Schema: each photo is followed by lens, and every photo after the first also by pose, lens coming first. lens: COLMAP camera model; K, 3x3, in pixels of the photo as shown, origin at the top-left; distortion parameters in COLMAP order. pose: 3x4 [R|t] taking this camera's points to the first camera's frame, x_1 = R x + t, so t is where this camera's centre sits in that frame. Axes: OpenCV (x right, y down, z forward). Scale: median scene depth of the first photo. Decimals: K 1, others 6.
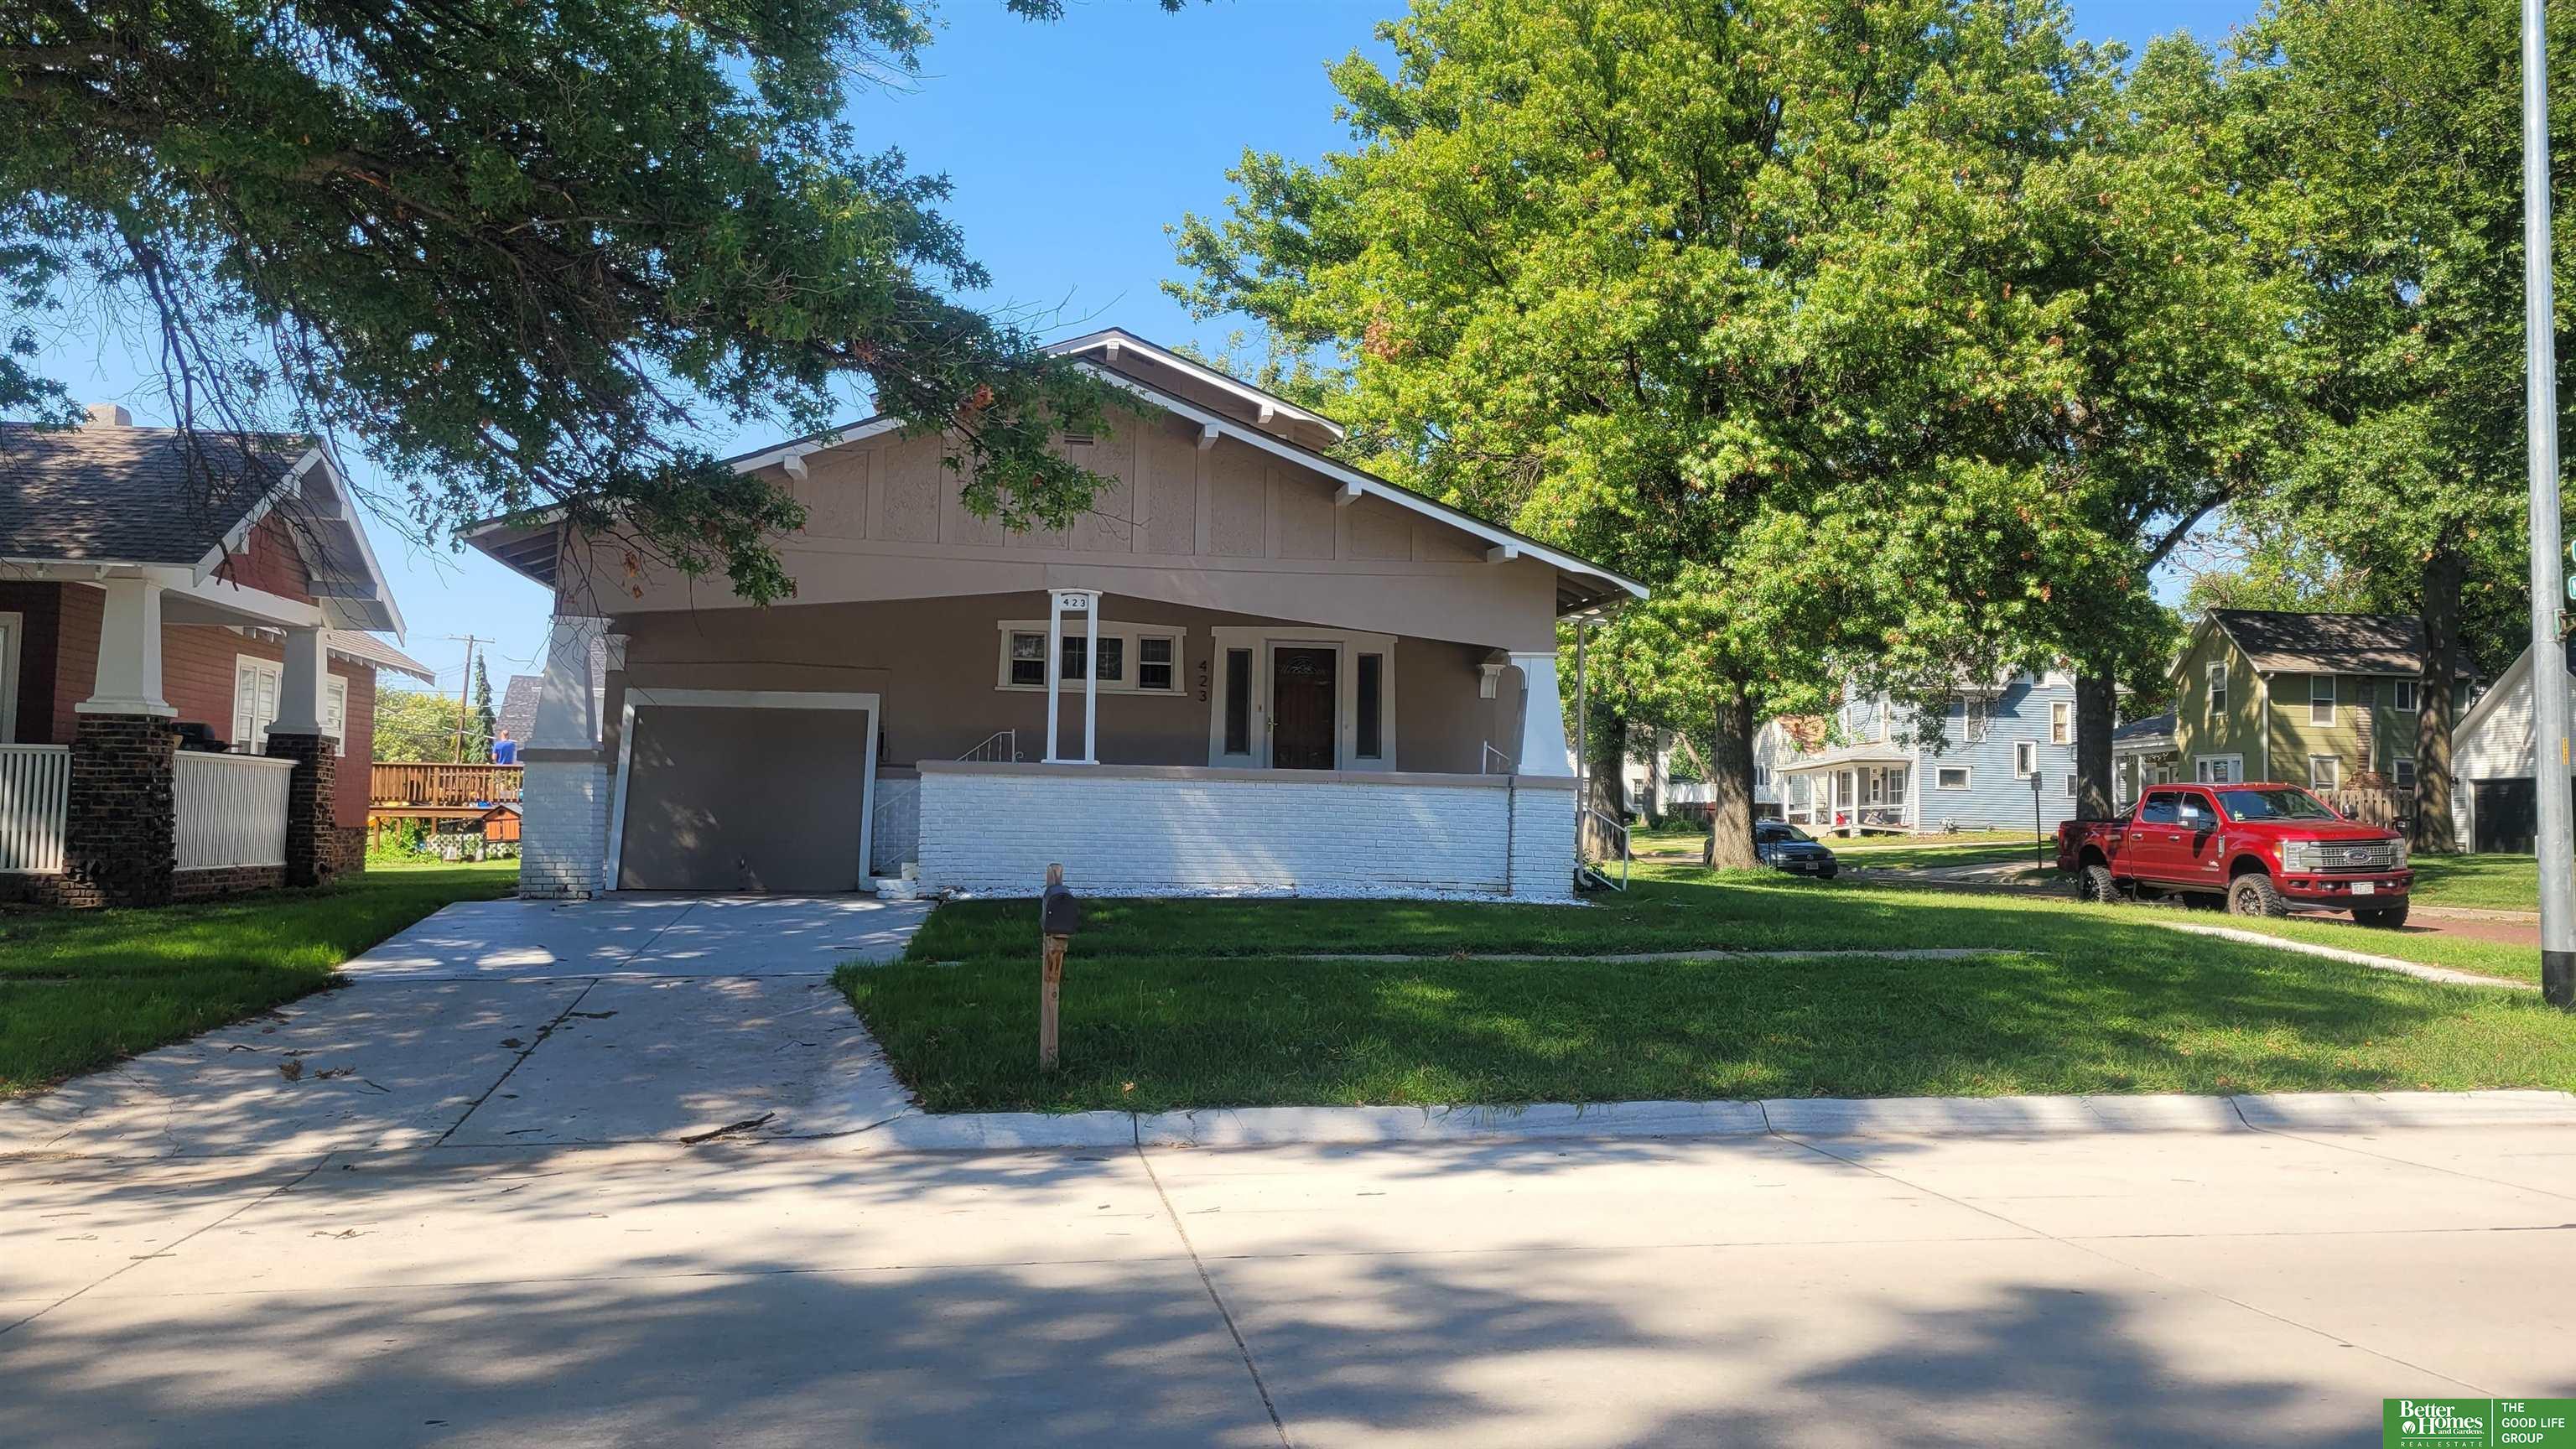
lens RADIAL K [[1933.2, 0, 1270.6], [0, 1933.2, 706.1], [0, 0, 1]] dist [0.031376, 0.000492]
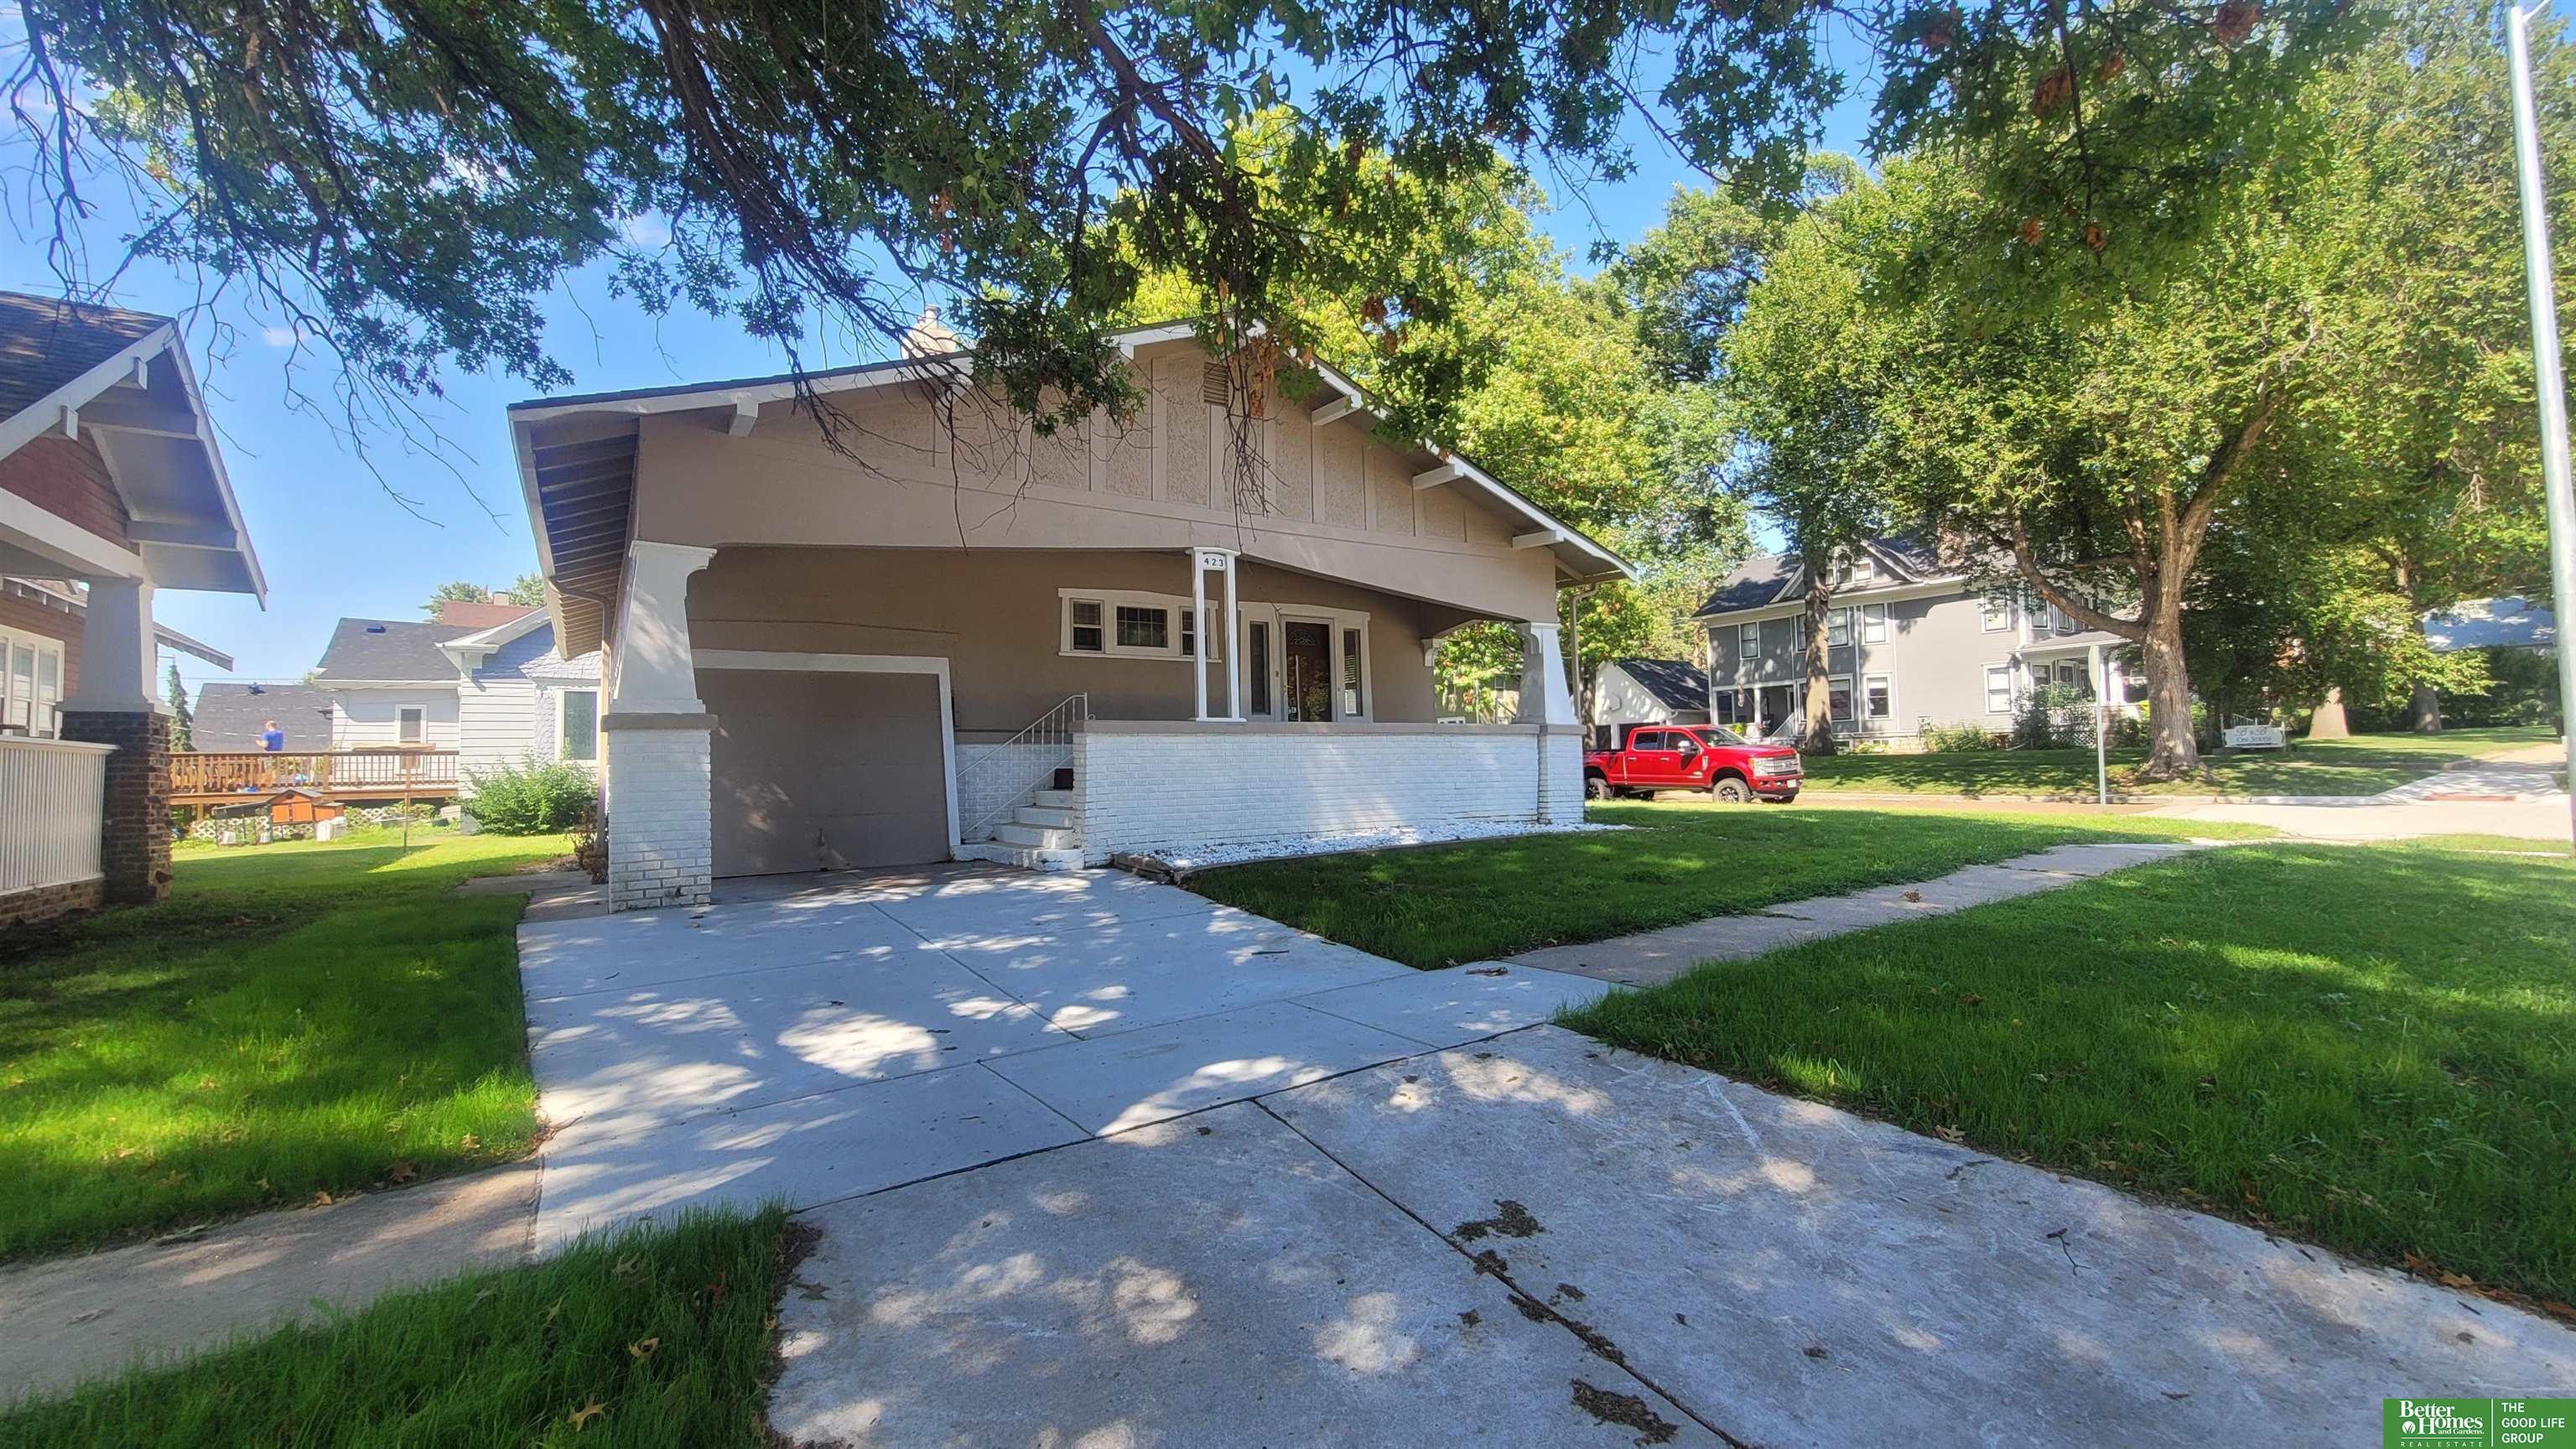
lens RADIAL K [[1053.4, 0, 1288.0], [0, 1053.4, 724.5], [0, 0, 1]] dist [-0.001552, -0.000150]
pose [[0.898521, -0.021824, 0.438387, -0.276095], [0.013096, 0.999651, 0.022923, 0.017008], [-0.438734, -0.014856, 0.898494, 0.433848]]
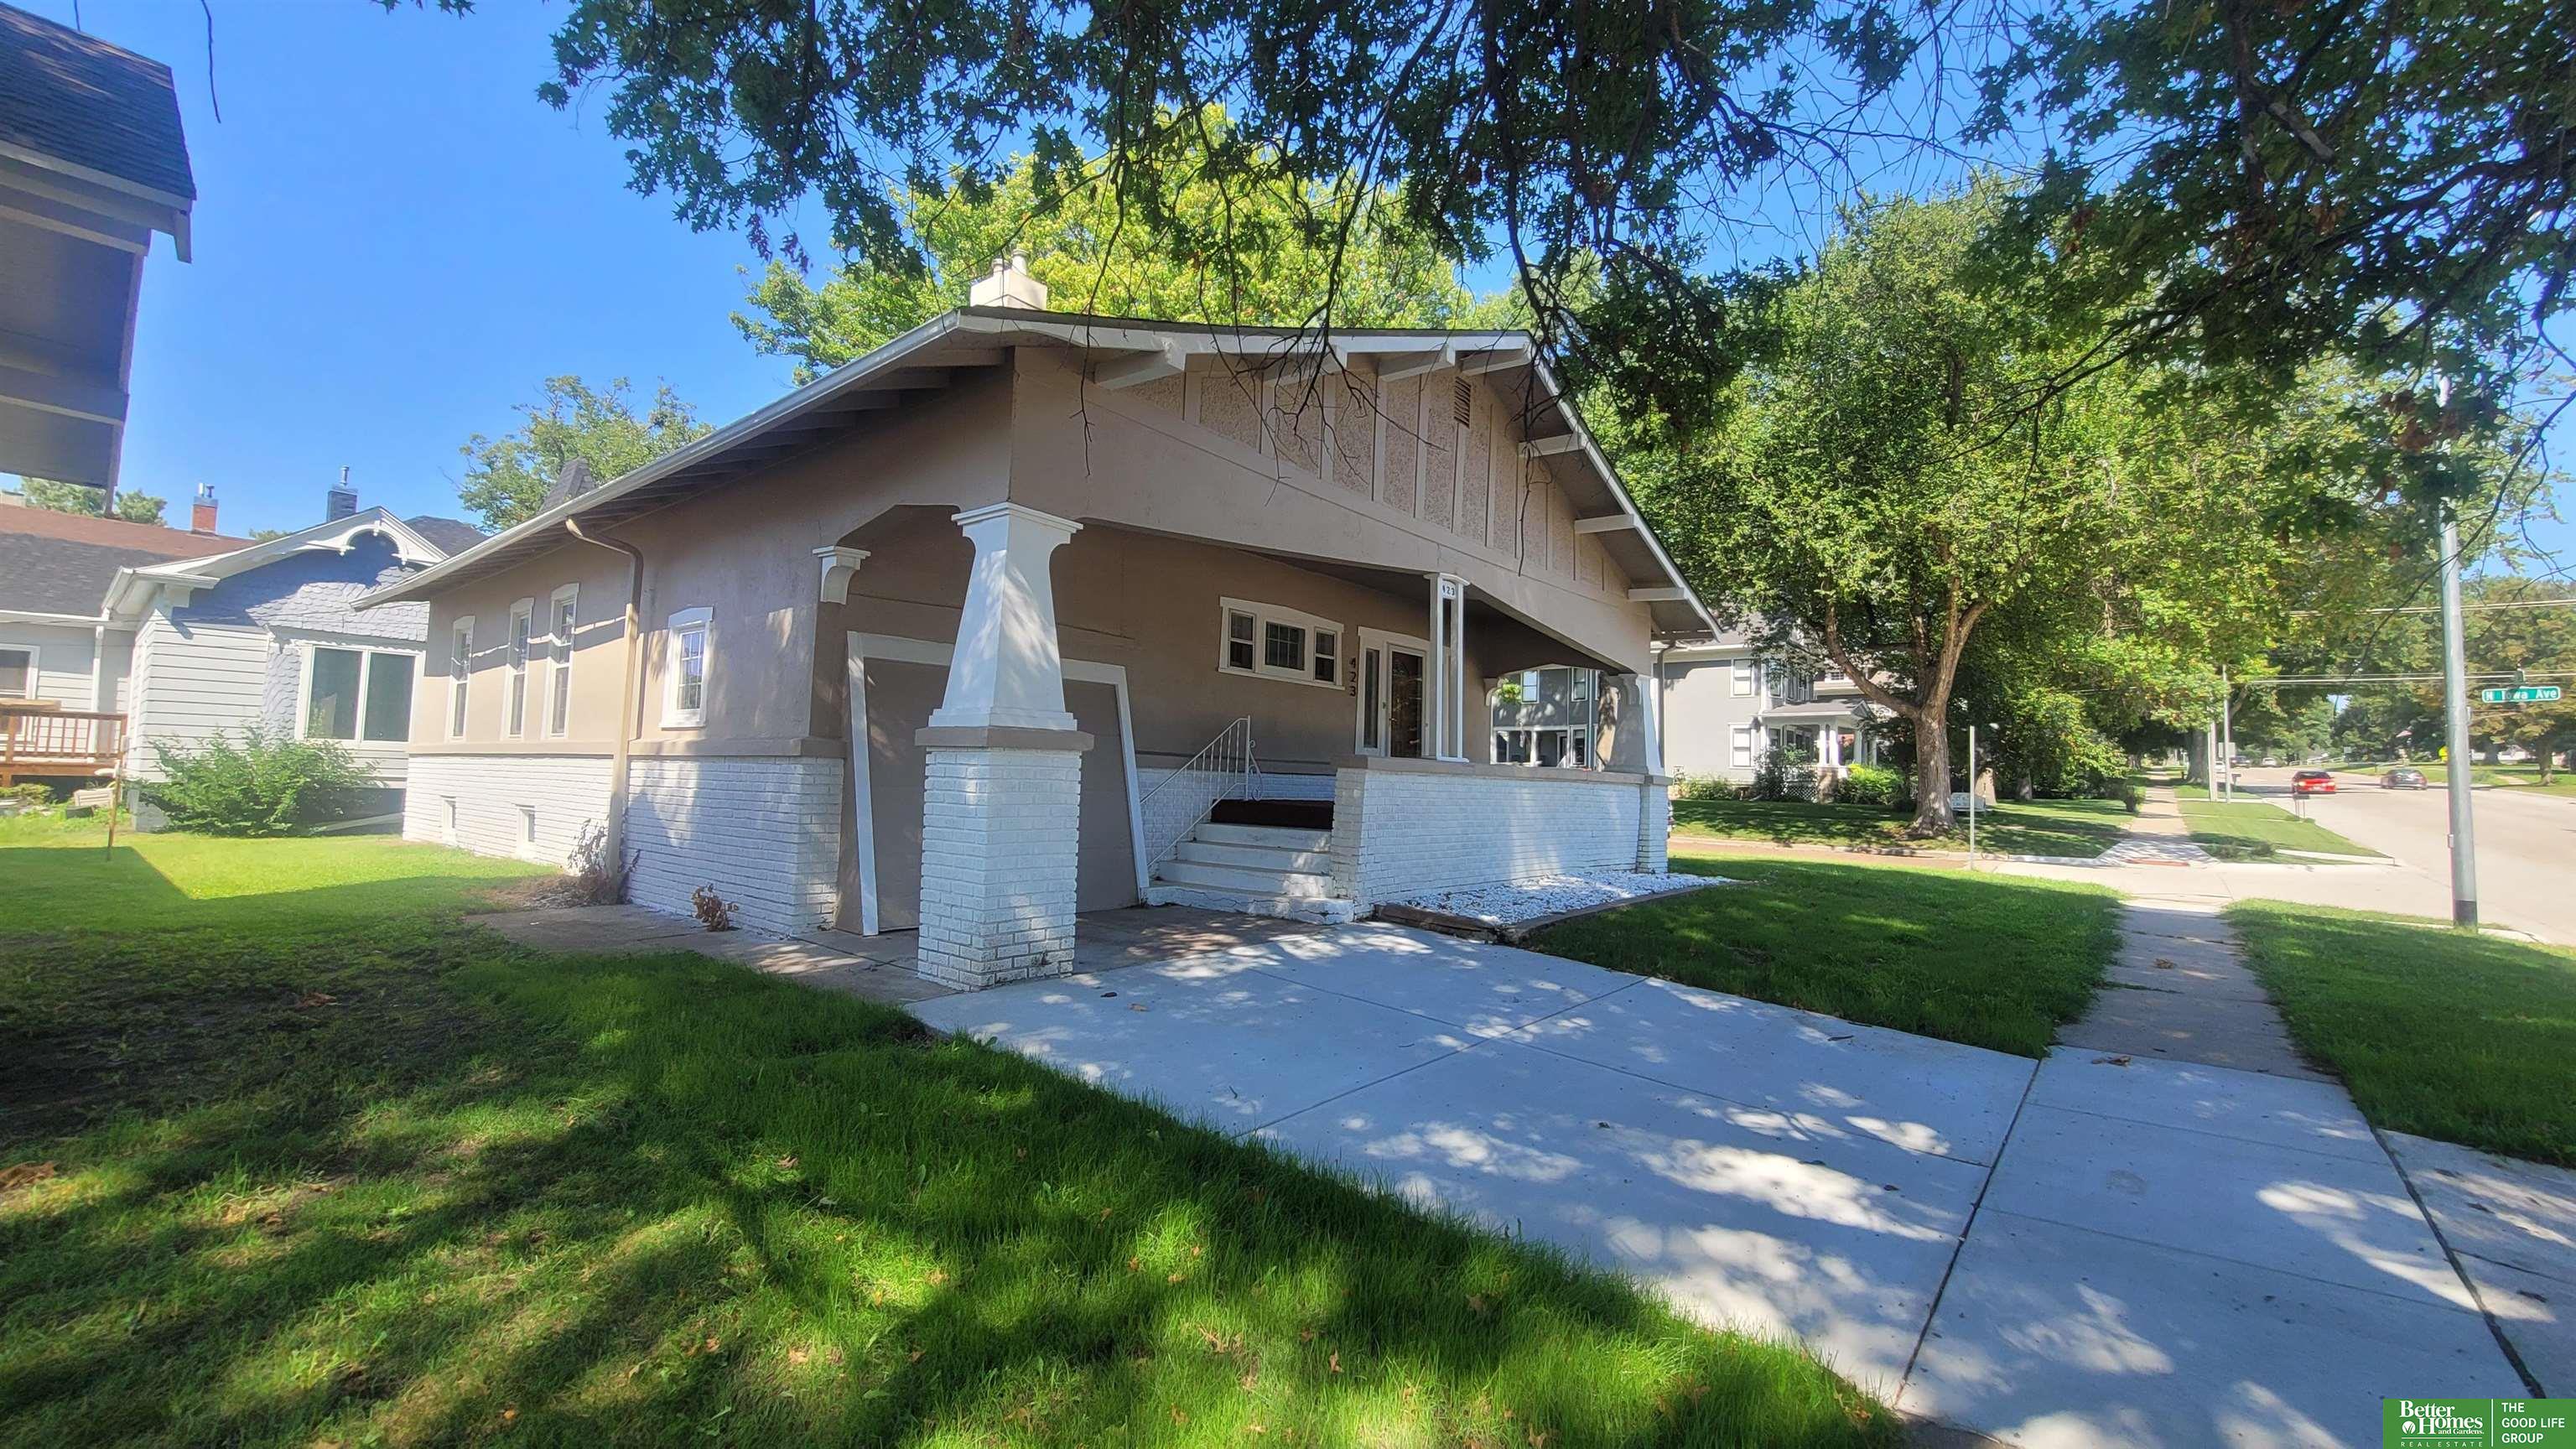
lens RADIAL K [[1053.4, 0, 1288.0], [0, 1053.4, 724.5], [0, 0, 1]] dist [-0.001552, -0.000150]
pose [[0.734979, 0.038872, 0.676975, -0.450314], [-0.056262, 0.998409, 0.003754, 0.012767], [-0.675752, -0.040847, 0.735997, 0.598107]]
